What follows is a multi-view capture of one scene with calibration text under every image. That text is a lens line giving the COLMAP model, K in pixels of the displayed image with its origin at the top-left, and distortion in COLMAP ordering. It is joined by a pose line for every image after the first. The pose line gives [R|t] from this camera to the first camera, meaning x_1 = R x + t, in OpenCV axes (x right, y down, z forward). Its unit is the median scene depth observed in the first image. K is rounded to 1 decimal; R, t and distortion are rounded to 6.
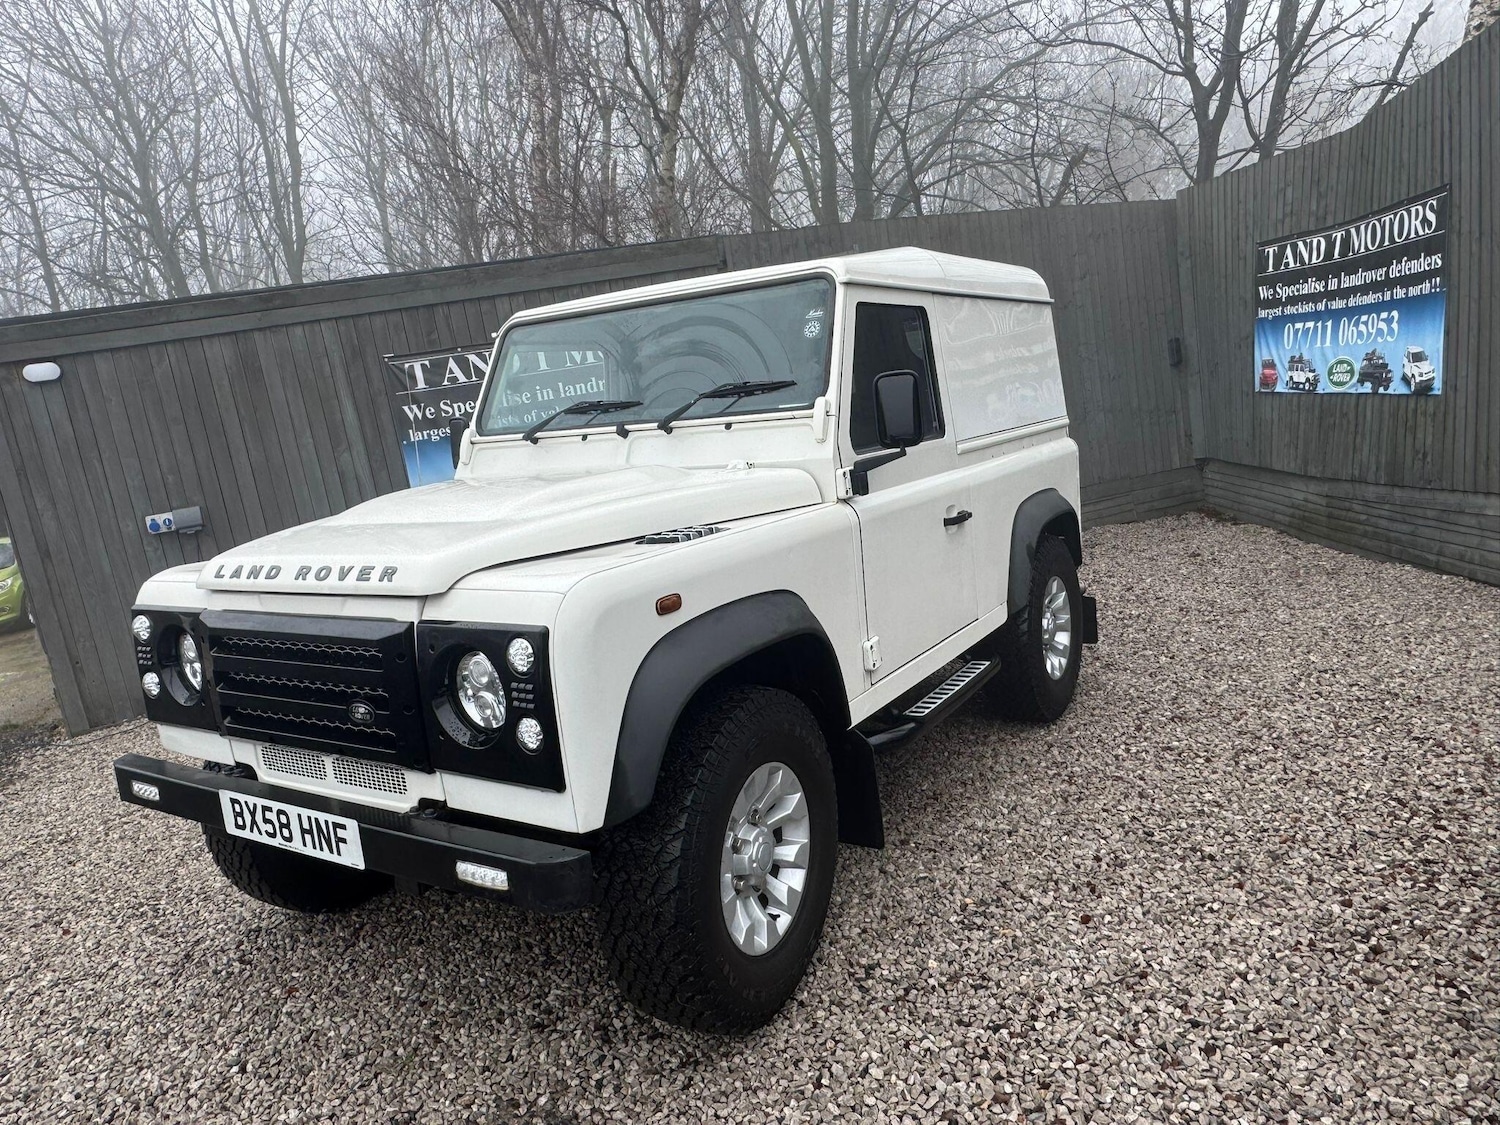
lens RADIAL K [[1020.5, 0, 747.2], [0, 1020.5, 560.4], [0, 0, 1]] dist [-0.007030, 0.004087]
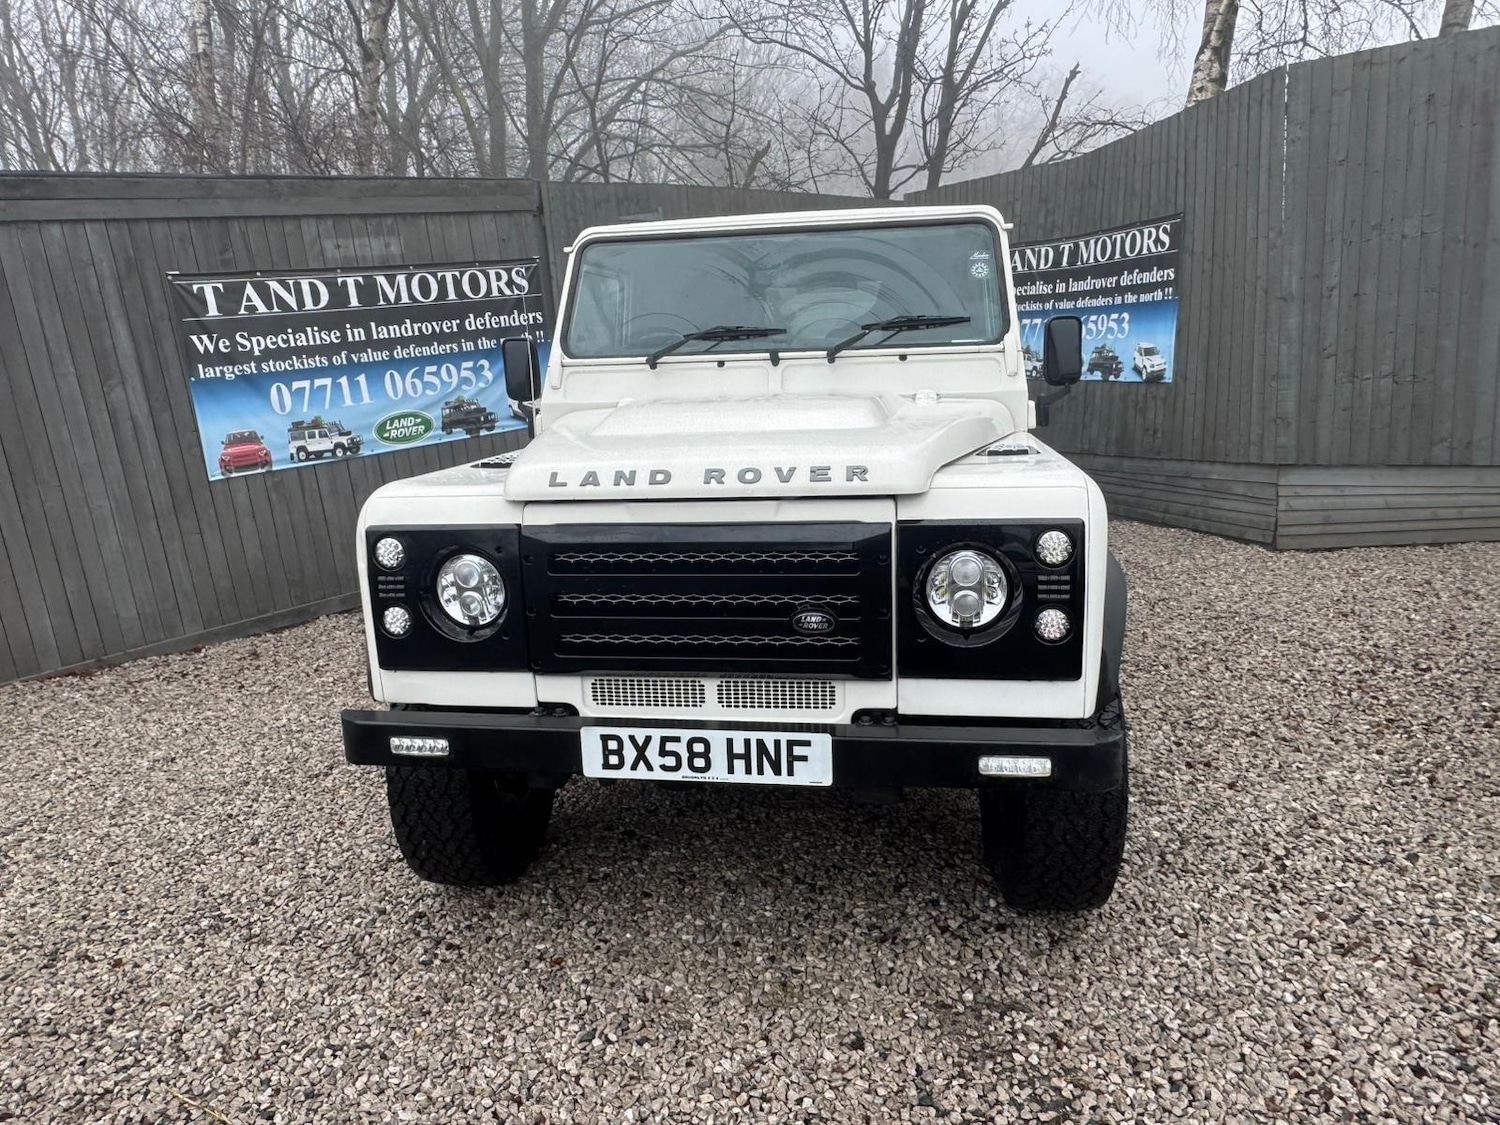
lens RADIAL K [[1020.5, 0, 735.3], [0, 1020.5, 565.4], [0, 0, 1]] dist [-0.007030, 0.004087]
pose [[0.919837, -0.017910, 0.391892, -0.655908], [0.010147, 0.999709, 0.021871, 0.060855], [-0.392169, -0.016141, 0.919751, 0.130402]]
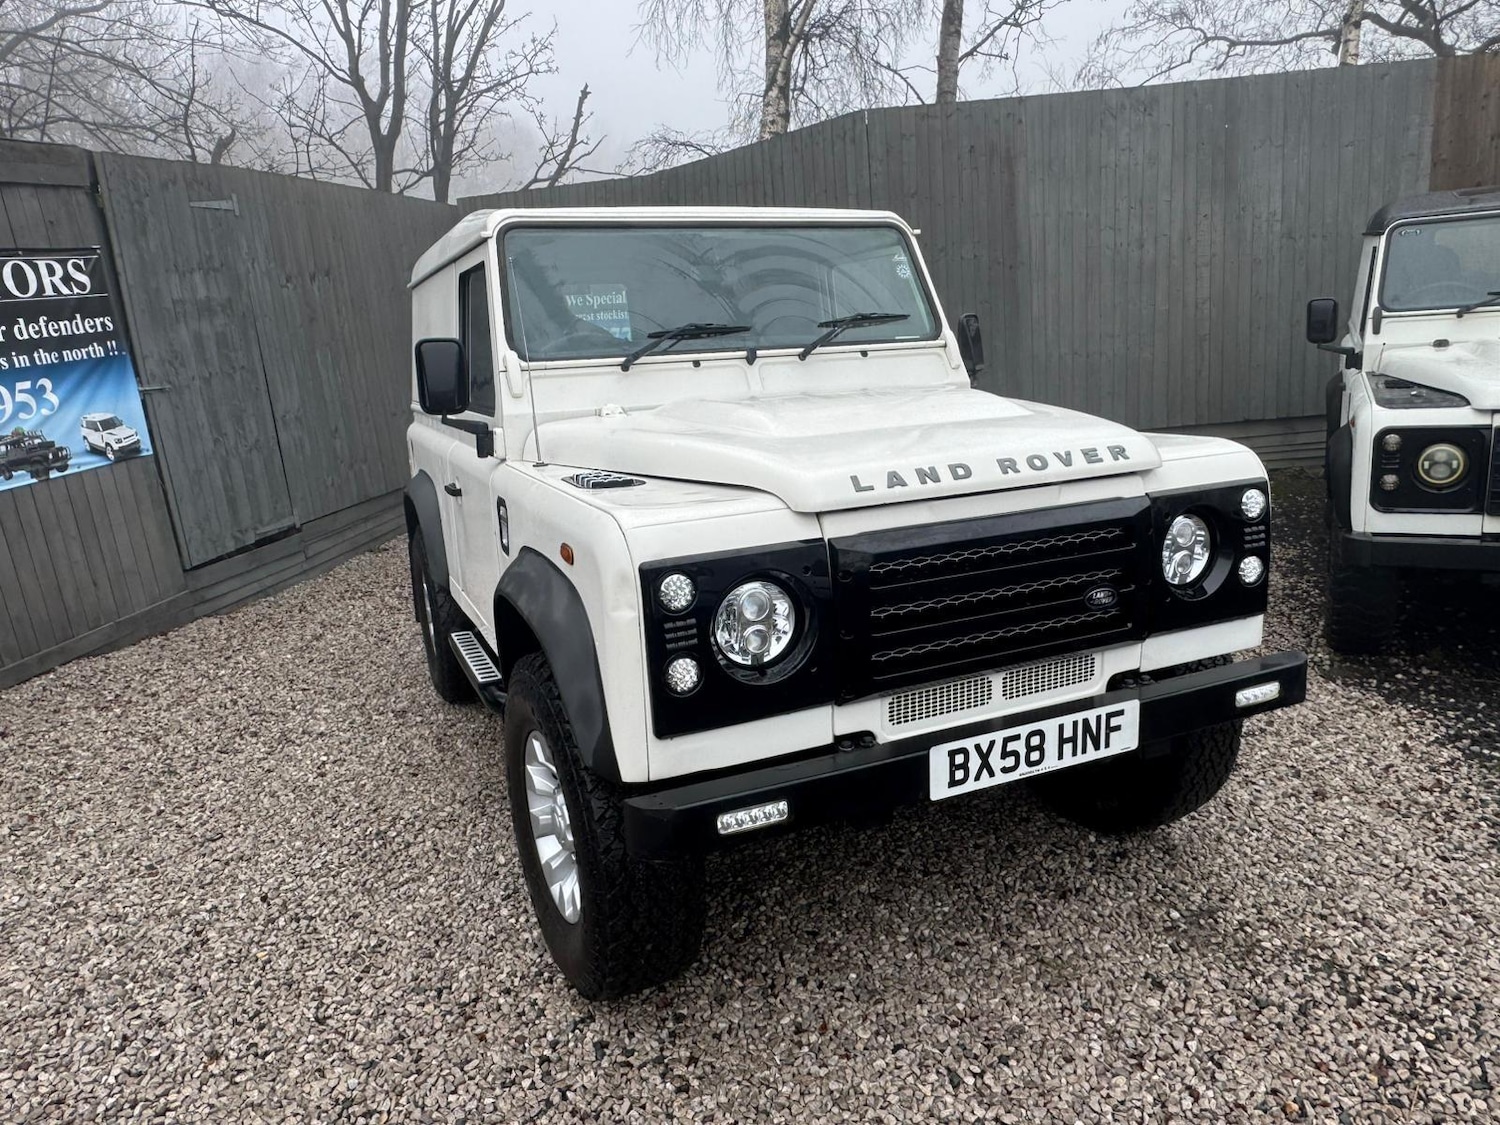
lens RADIAL K [[1020.5, 0, 746.8], [0, 1020.5, 559.8], [0, 0, 1]] dist [-0.007030, 0.004087]
pose [[0.561934, -0.107943, 0.820109, -1.106084], [0.127361, 0.990917, 0.043158, 0.021998], [-0.817318, 0.080198, 0.570578, 0.576507]]
